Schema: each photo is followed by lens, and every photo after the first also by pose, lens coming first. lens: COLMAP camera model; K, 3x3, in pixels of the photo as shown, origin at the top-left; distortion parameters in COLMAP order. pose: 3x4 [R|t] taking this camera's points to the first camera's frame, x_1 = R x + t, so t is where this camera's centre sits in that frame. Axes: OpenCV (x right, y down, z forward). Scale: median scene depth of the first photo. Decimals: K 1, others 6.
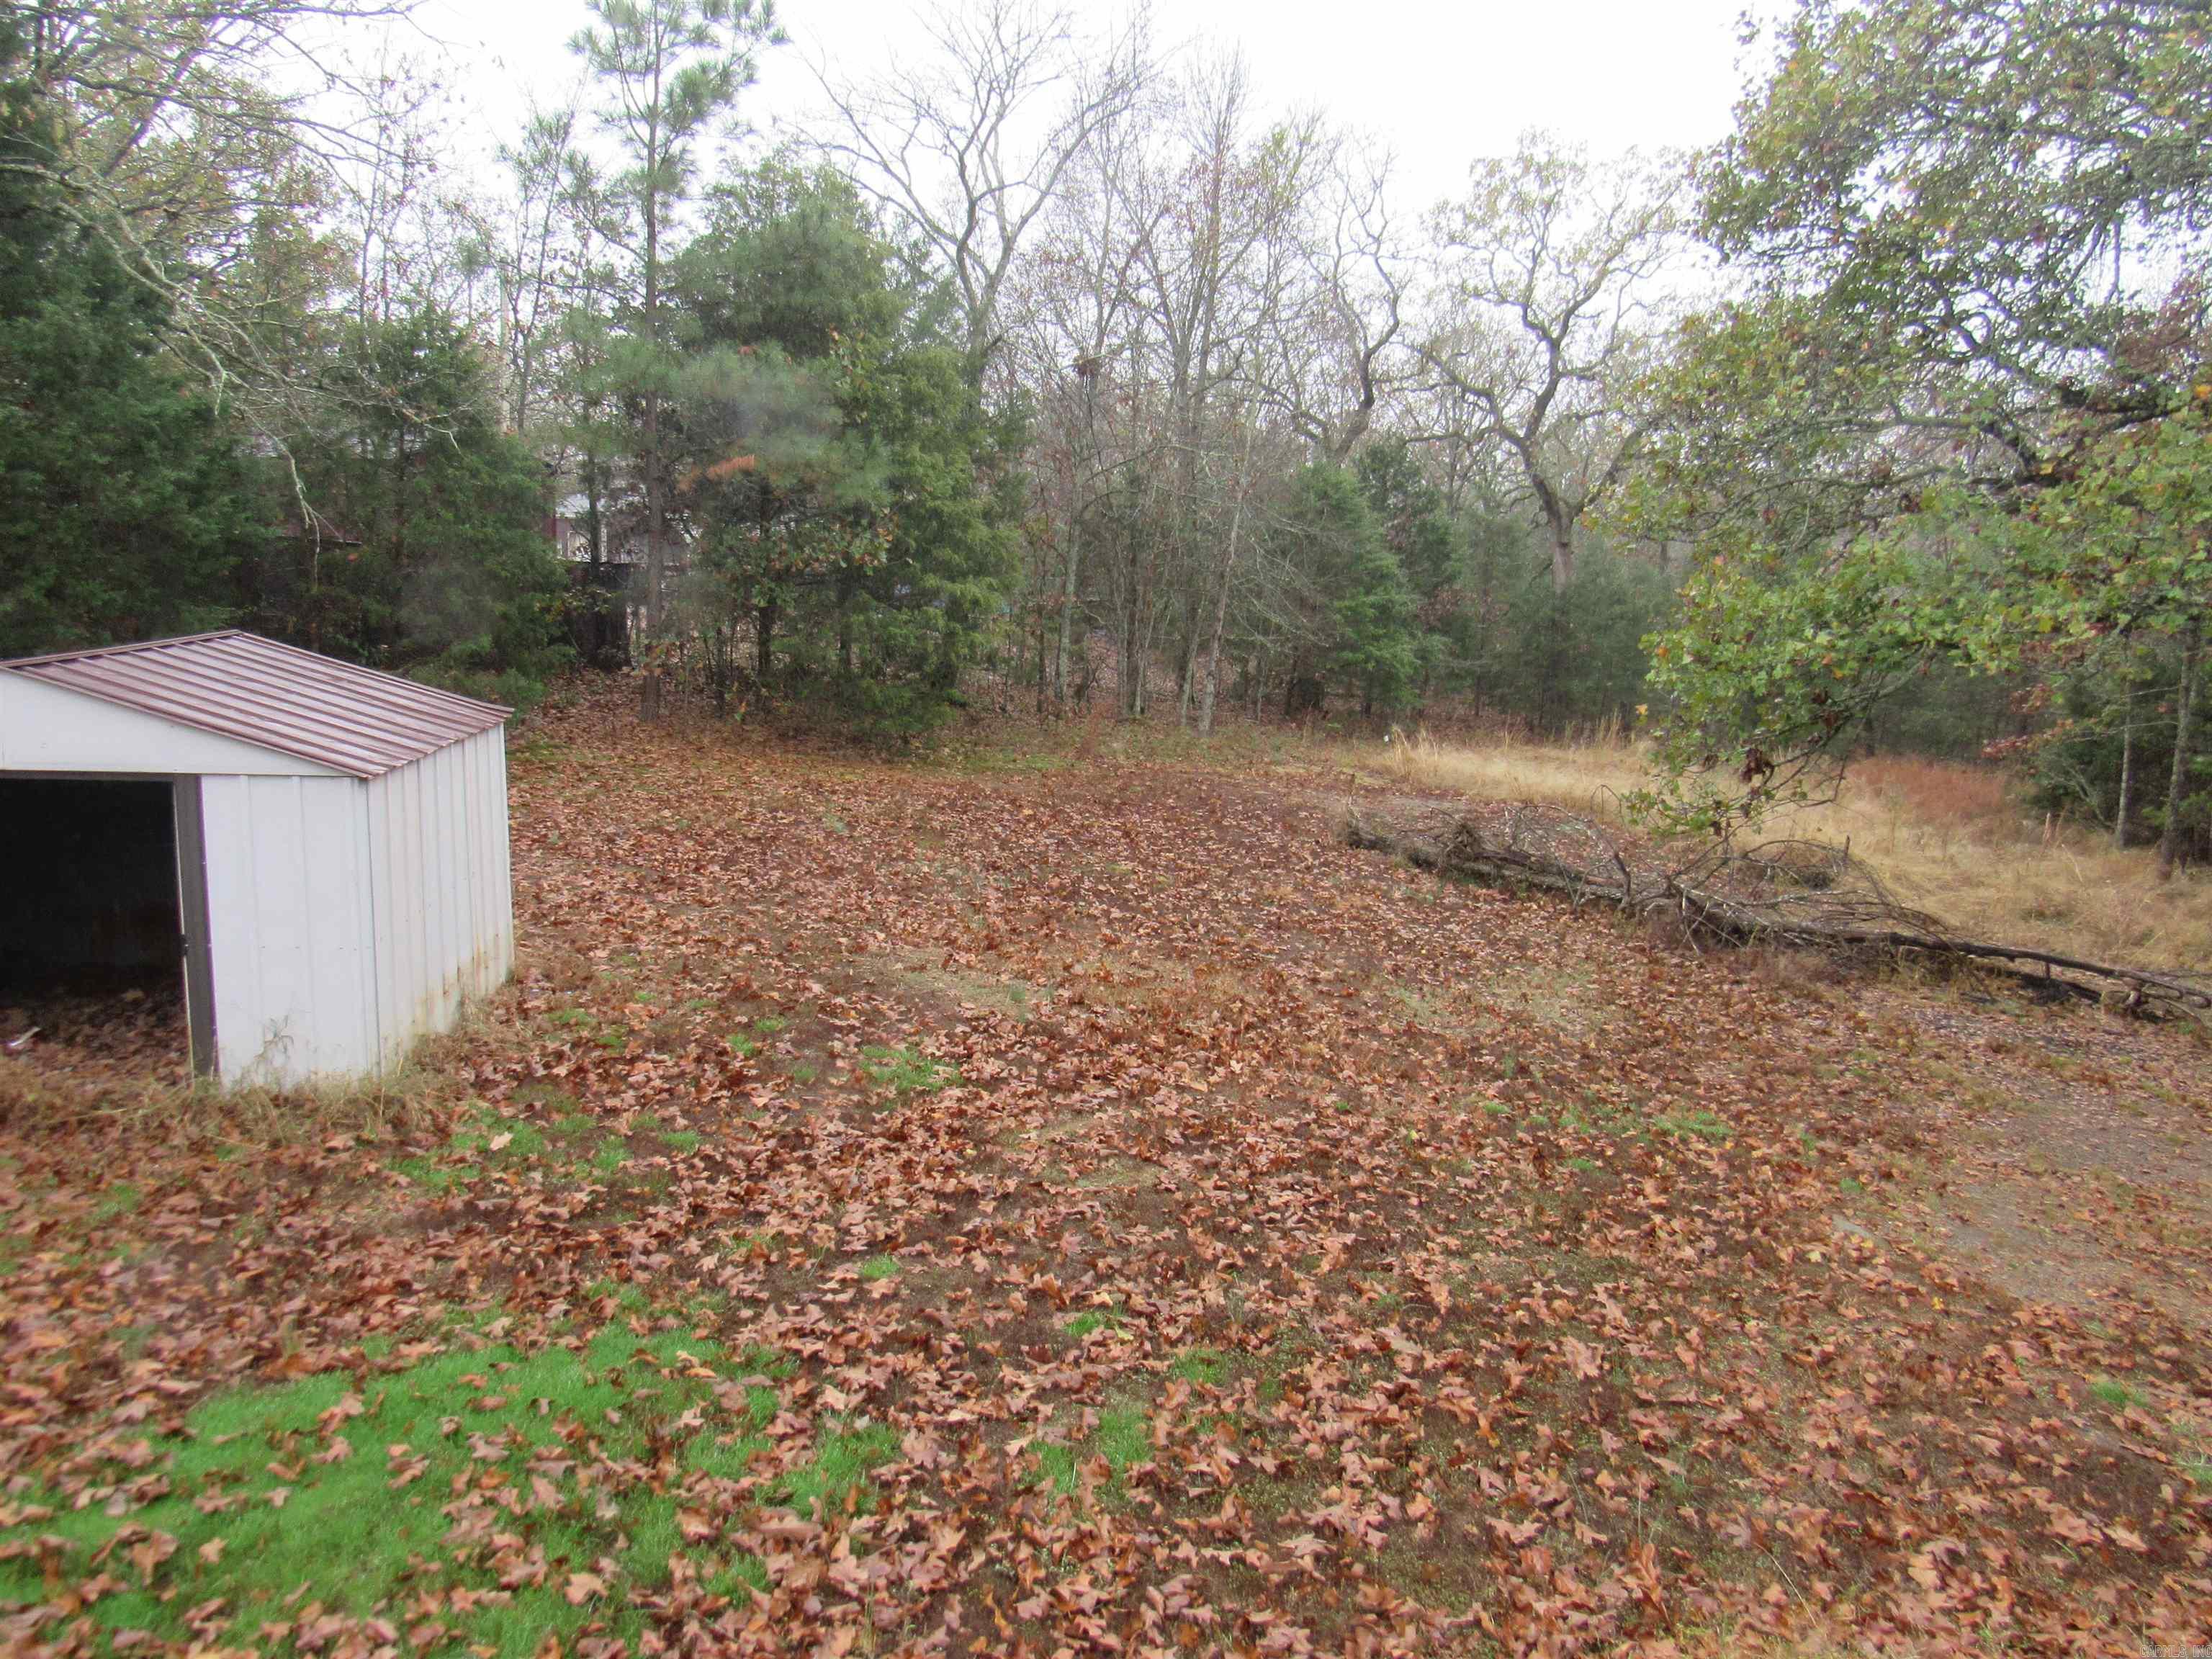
lens RADIAL K [[1570.3, 0, 1106.0], [0, 1570.3, 829.5], [0, 0, 1]] dist [-0.032308, 0.006981]
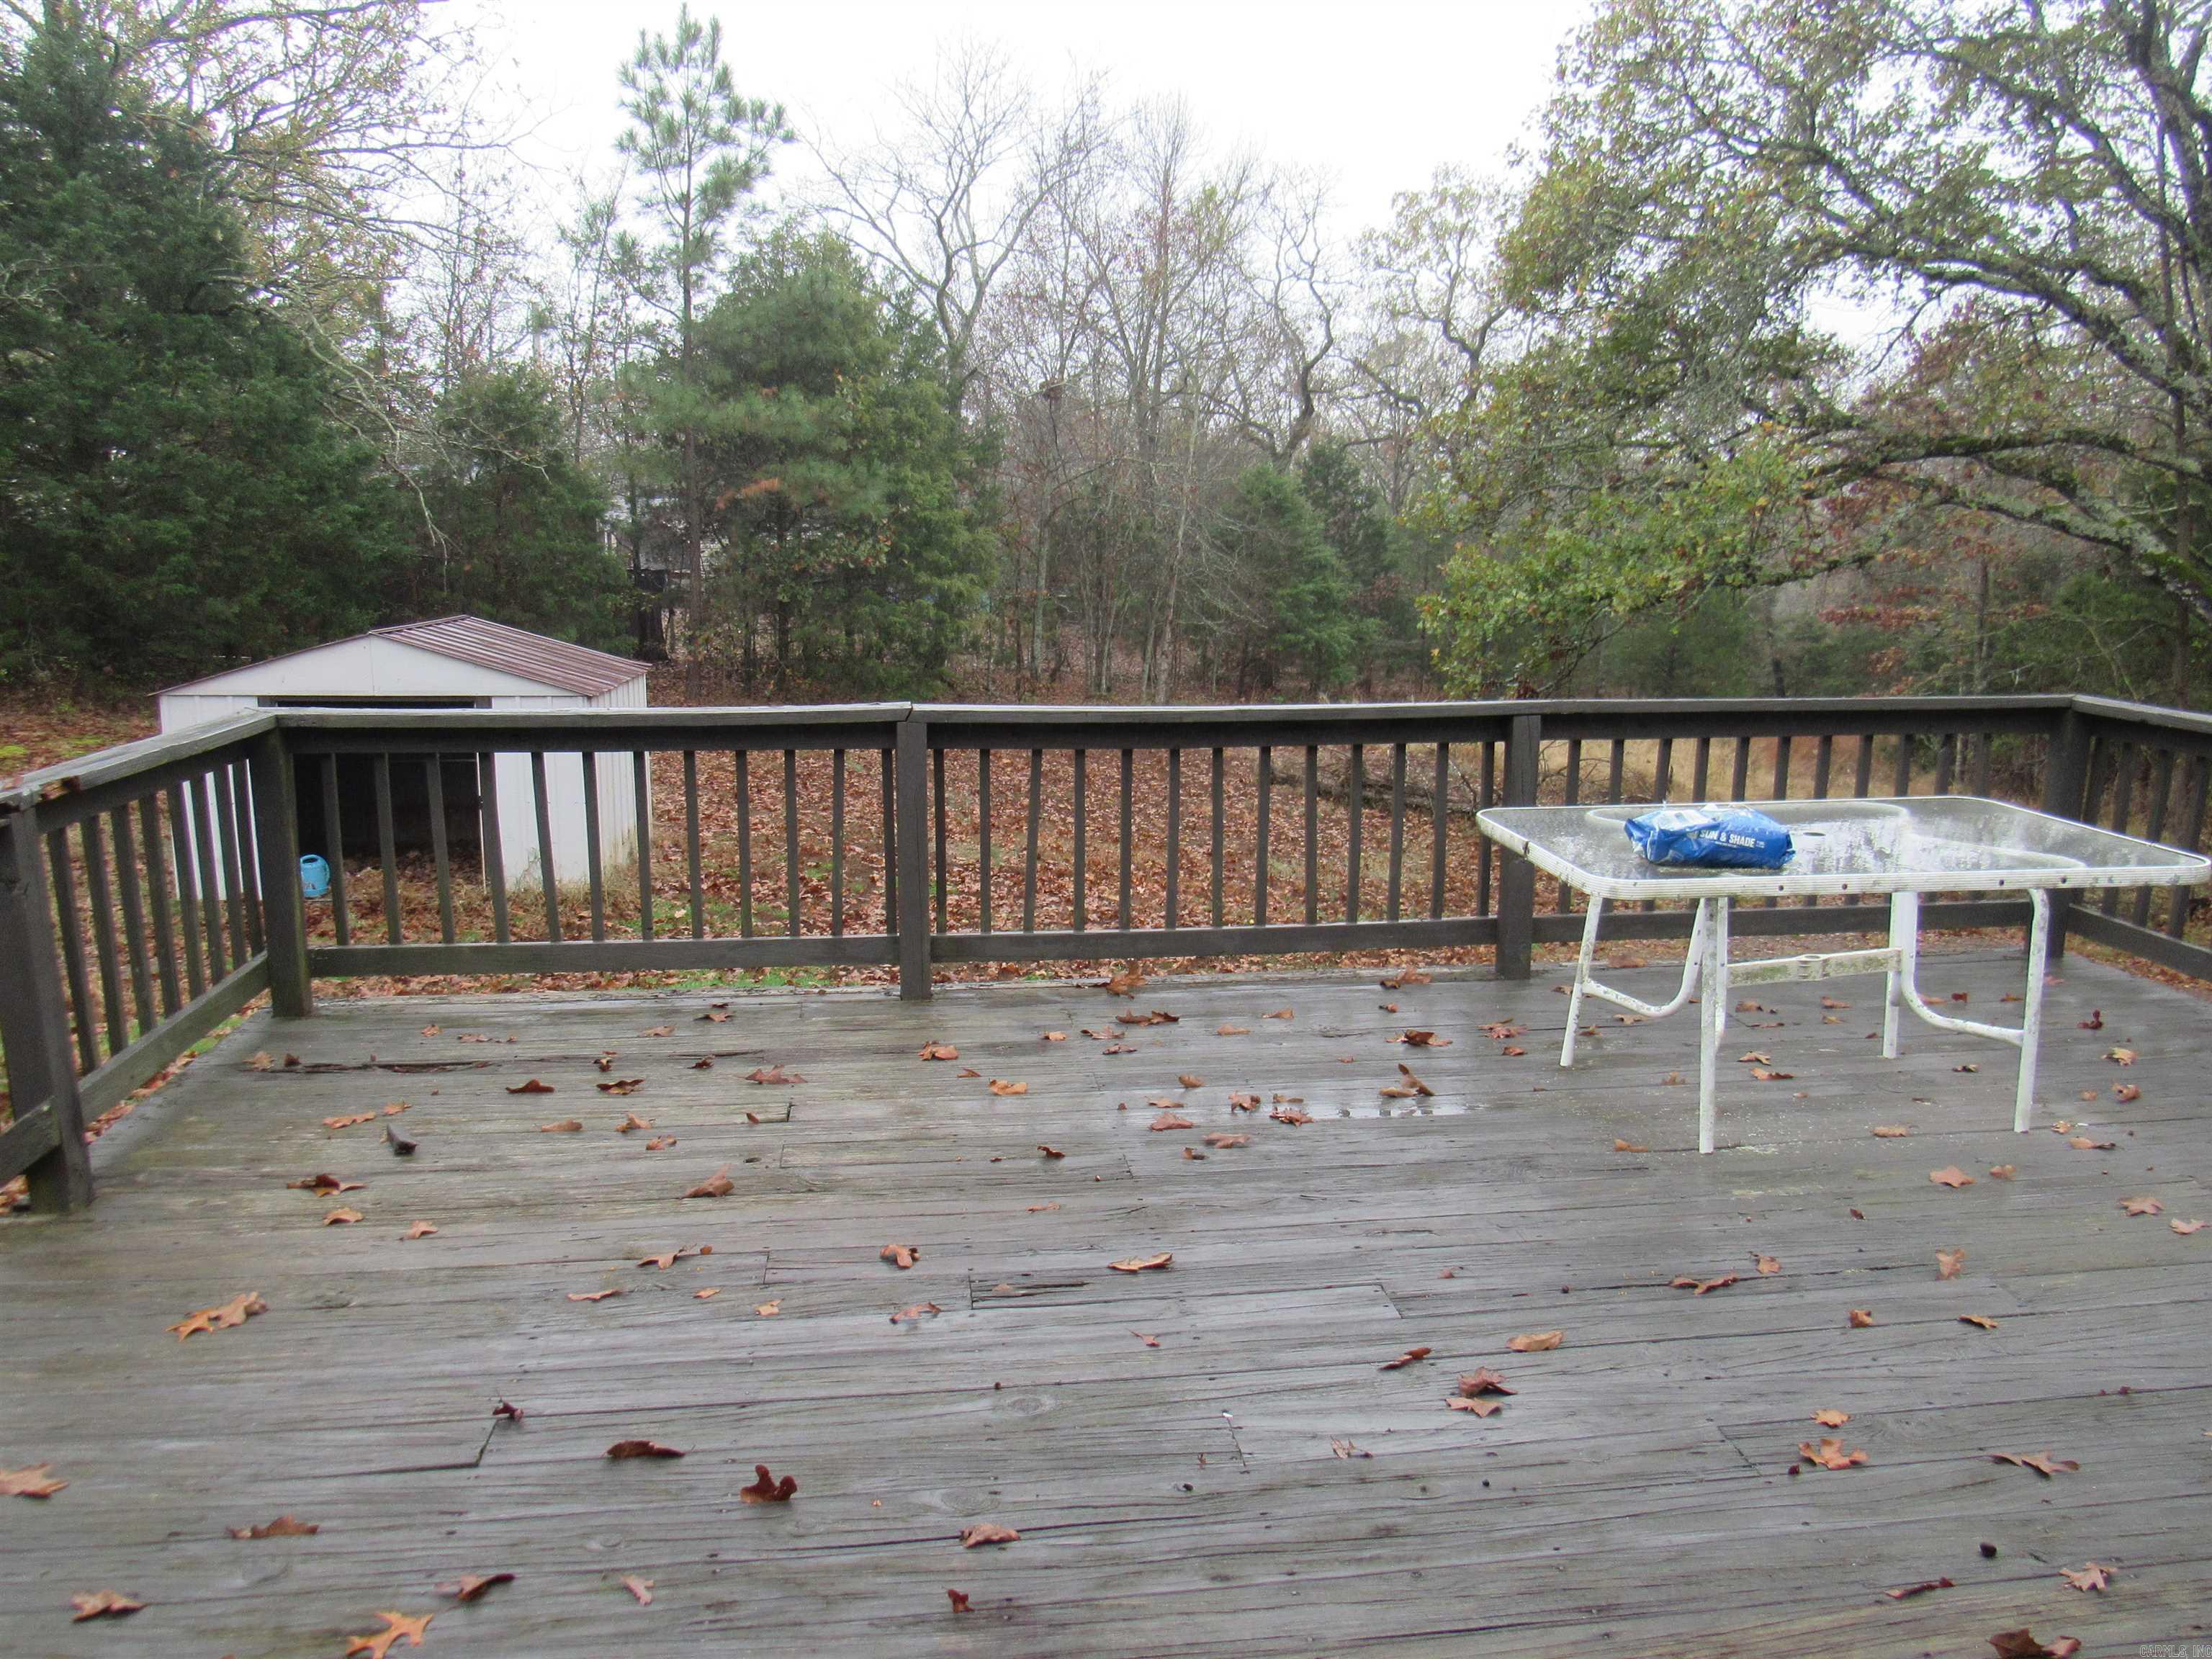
lens RADIAL K [[1570.3, 0, 1106.0], [0, 1570.3, 829.5], [0, 0, 1]] dist [-0.032308, 0.006981]
pose [[0.999682, -0.024463, 0.006081, 0.015183], [0.024462, 0.999701, 0.000350, 0.033530], [-0.006088, -0.000201, 0.999981, -0.182716]]
